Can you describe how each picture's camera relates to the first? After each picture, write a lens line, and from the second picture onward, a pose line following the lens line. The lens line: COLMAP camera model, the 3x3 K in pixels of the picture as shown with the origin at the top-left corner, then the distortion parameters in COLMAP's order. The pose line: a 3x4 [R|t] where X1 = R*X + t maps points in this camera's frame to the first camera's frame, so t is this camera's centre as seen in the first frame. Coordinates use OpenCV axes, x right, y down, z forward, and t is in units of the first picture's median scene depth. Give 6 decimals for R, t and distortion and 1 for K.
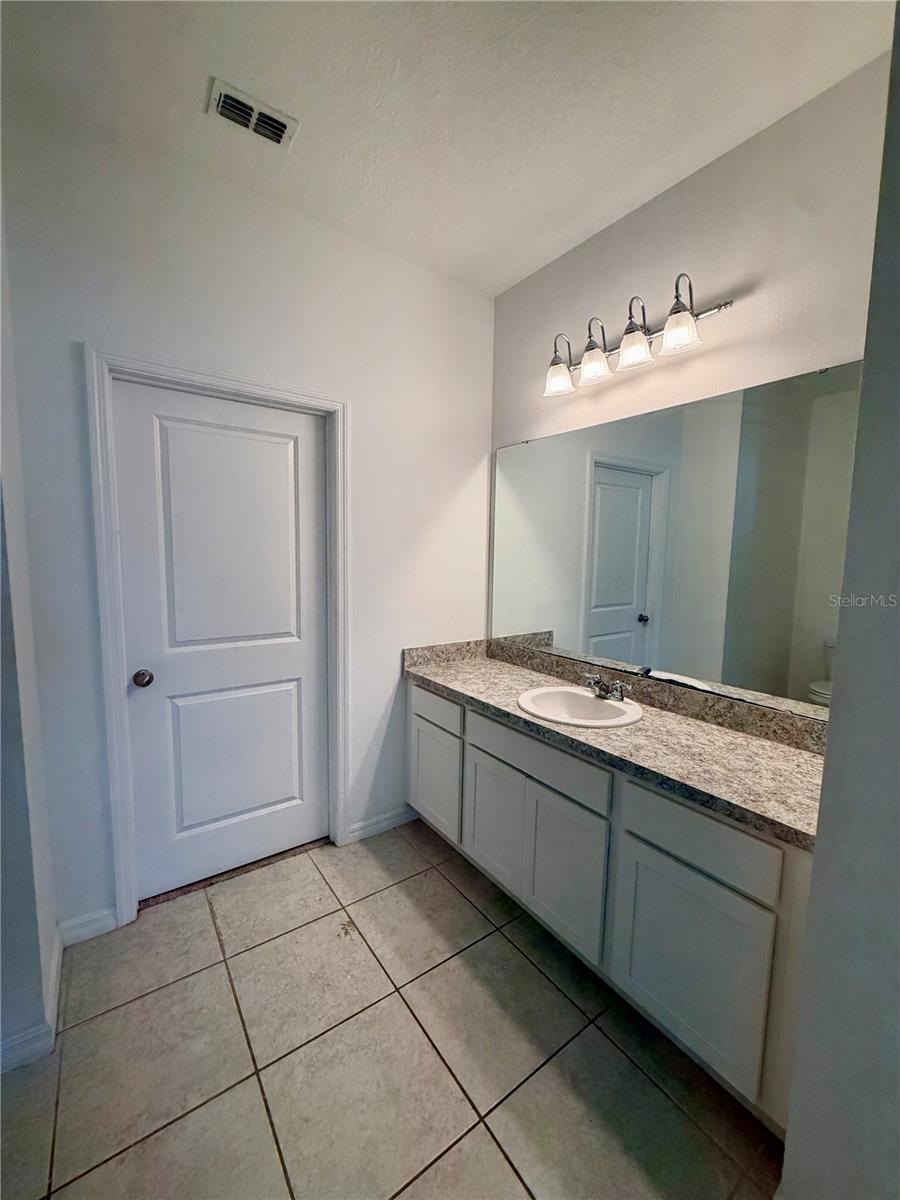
lens RADIAL K [[476.3, 0, 452.2], [0, 476.3, 598.4], [0, 0, 1]] dist [-0.002084, 0.000226]
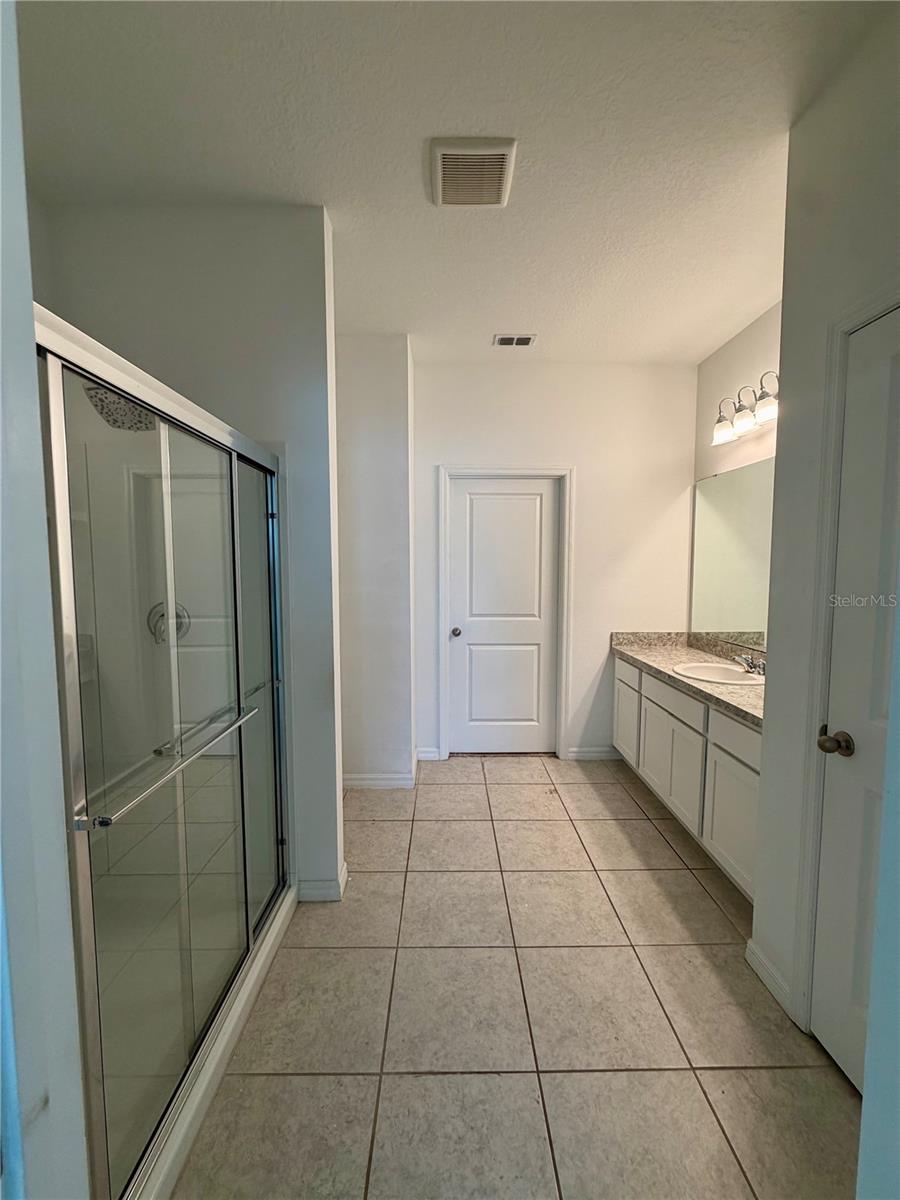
lens RADIAL K [[476.3, 0, 452.2], [0, 476.3, 598.4], [0, 0, 1]] dist [-0.002084, 0.000226]
pose [[0.820476, 0.025230, -0.571123, 0.345782], [-0.043797, 0.998864, -0.018792, 0.059796], [0.570000, 0.040432, 0.820649, -0.474466]]
